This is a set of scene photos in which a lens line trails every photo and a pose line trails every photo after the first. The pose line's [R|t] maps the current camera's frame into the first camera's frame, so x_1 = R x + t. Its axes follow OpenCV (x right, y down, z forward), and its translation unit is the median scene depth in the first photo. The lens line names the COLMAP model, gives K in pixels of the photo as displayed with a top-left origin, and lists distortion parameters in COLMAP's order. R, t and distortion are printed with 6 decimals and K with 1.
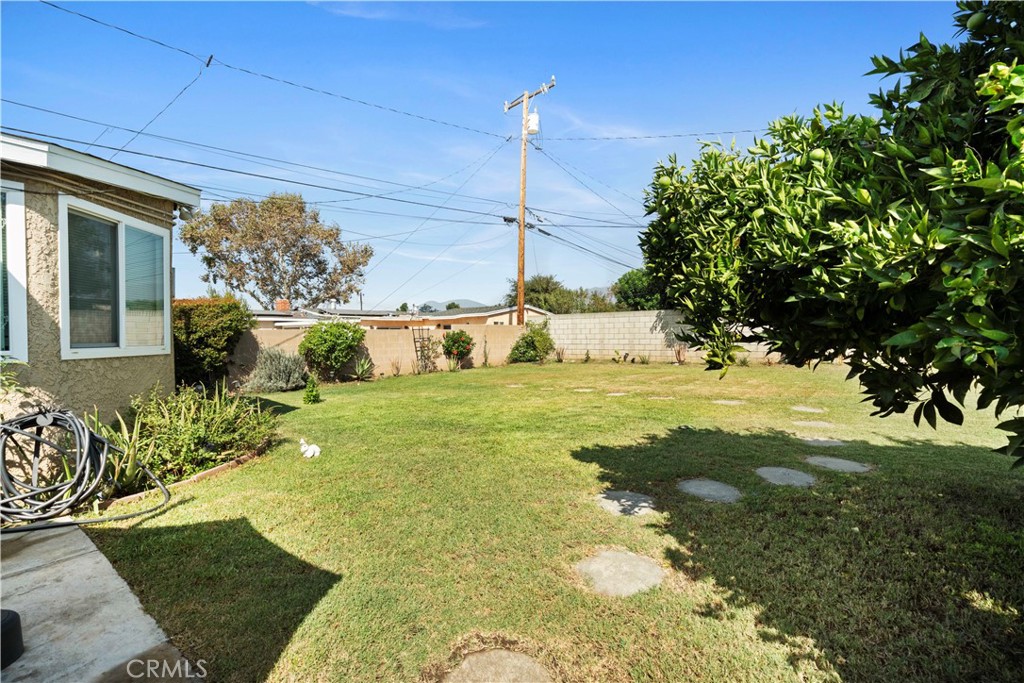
lens RADIAL K [[467.4, 0, 509.1], [0, 467.4, 338.8], [0, 0, 1]] dist [0.001150, 0.000899]
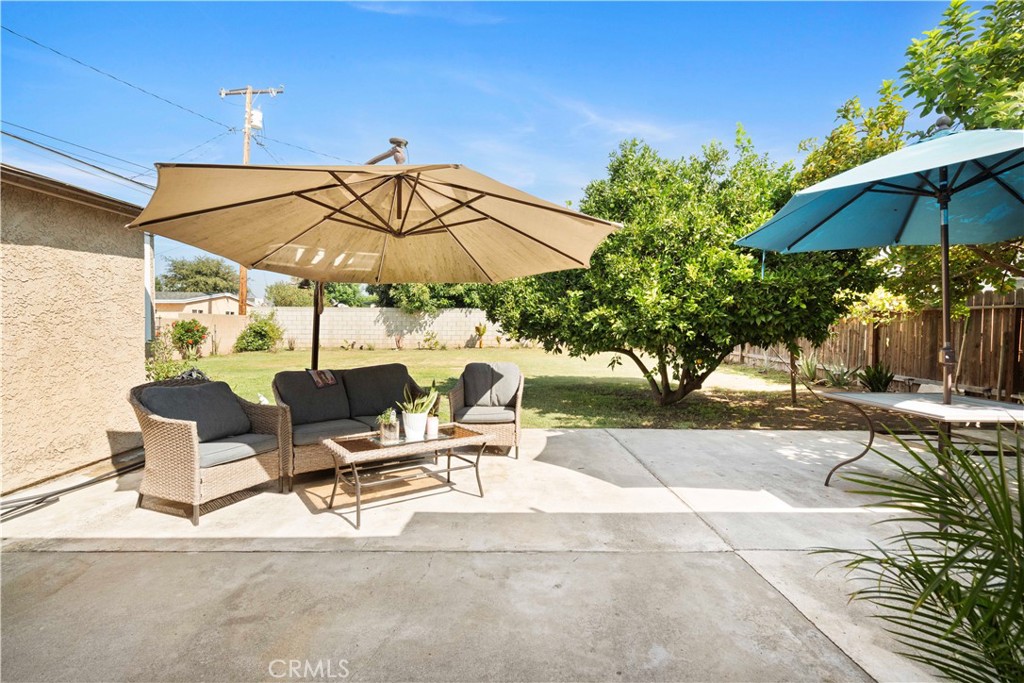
lens RADIAL K [[467.4, 0, 512.1], [0, 467.4, 343.6], [0, 0, 1]] dist [0.001150, 0.000899]
pose [[0.771874, -0.008012, 0.635725, -0.192439], [-0.011217, 0.999593, 0.026217, -0.000429], [-0.635676, -0.027367, 0.771471, -0.183514]]
